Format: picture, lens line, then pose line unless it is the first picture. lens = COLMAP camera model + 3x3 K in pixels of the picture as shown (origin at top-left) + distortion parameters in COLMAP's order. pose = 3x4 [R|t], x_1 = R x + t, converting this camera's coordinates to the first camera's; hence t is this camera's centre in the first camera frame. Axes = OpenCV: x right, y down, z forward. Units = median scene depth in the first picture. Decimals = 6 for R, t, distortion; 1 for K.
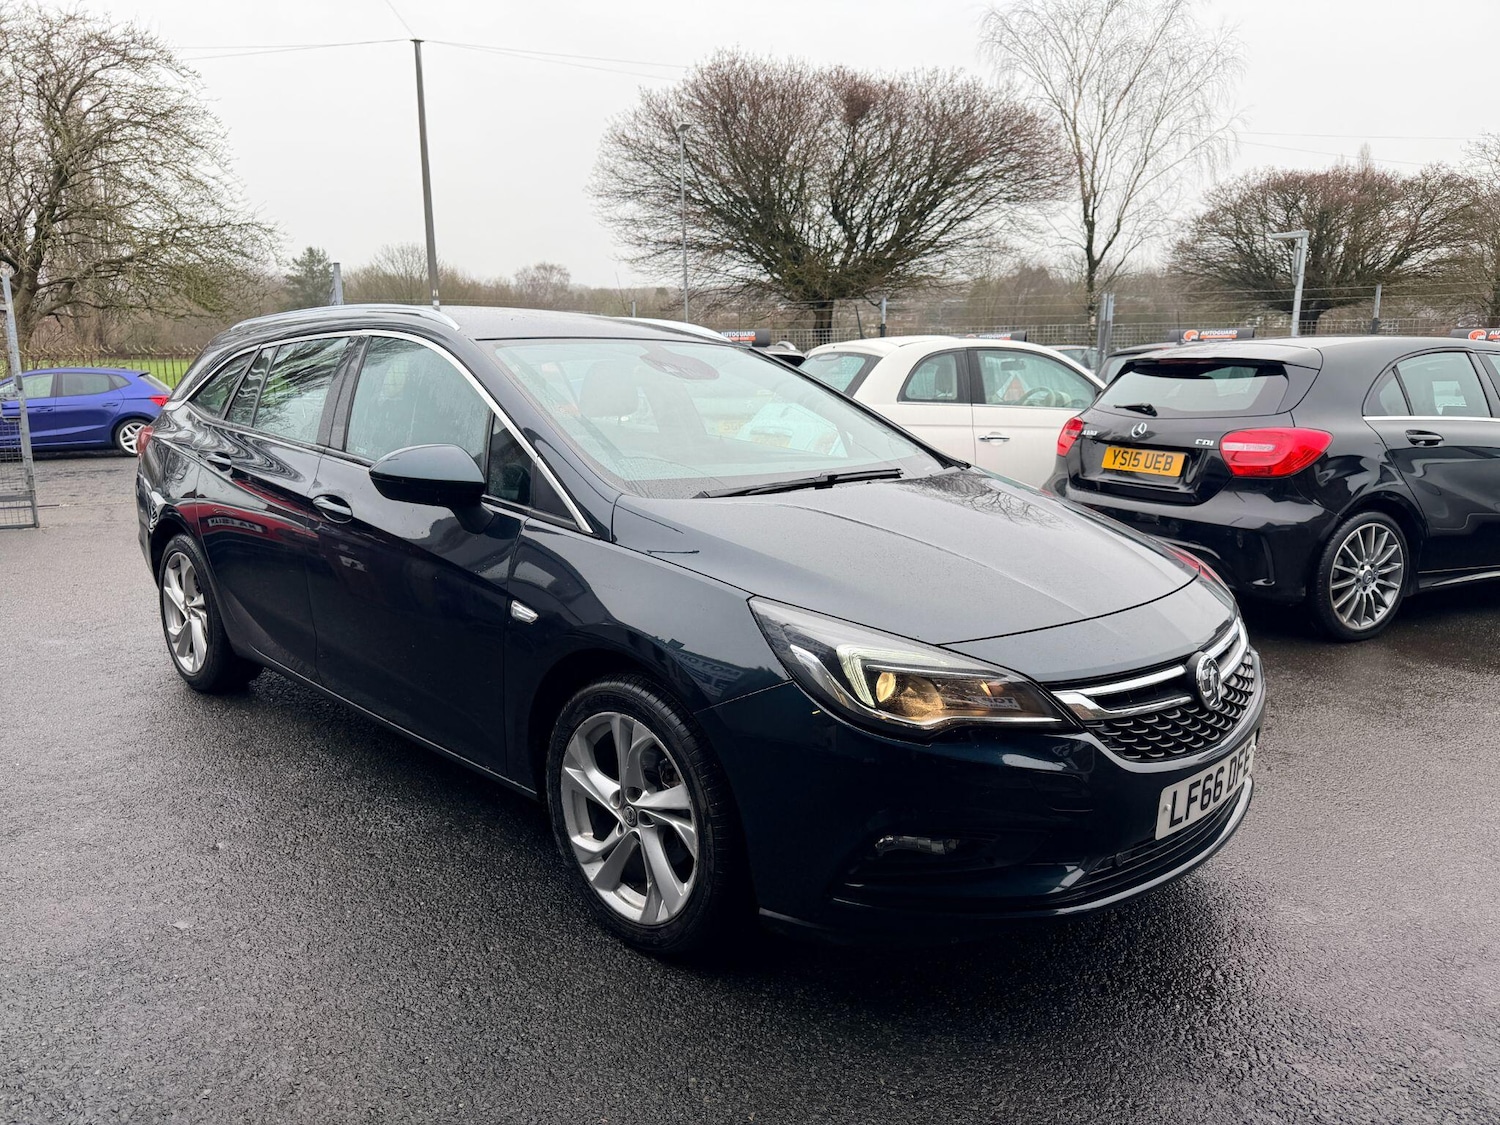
lens RADIAL K [[1071.9, 0, 750.0], [0, 1071.9, 562.5], [0, 0, 1]] dist [0.008226, -0.010404]
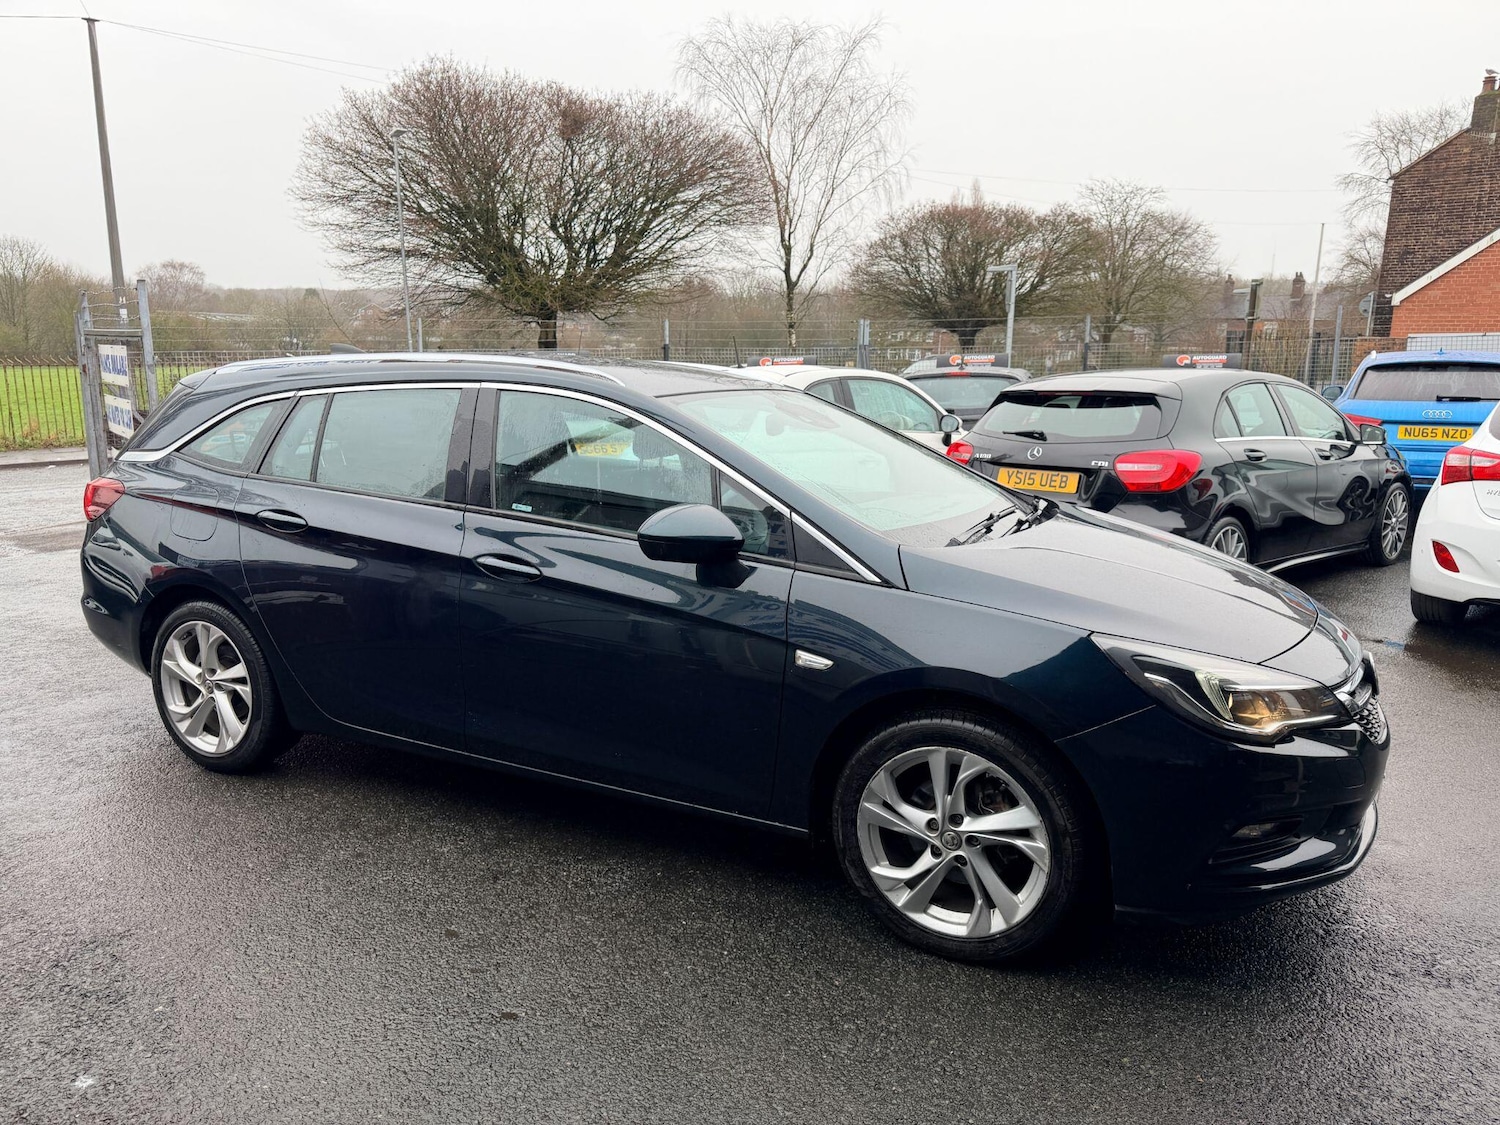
lens RADIAL K [[1053.4, 0, 741.7], [0, 1053.4, 558.6], [0, 0, 1]] dist [0.052910, -0.060108]
pose [[0.958119, -0.049968, 0.281978, -0.137905], [0.052639, 0.998612, -0.001899, -0.013570], [-0.281492, 0.016662, 0.959419, 0.004120]]
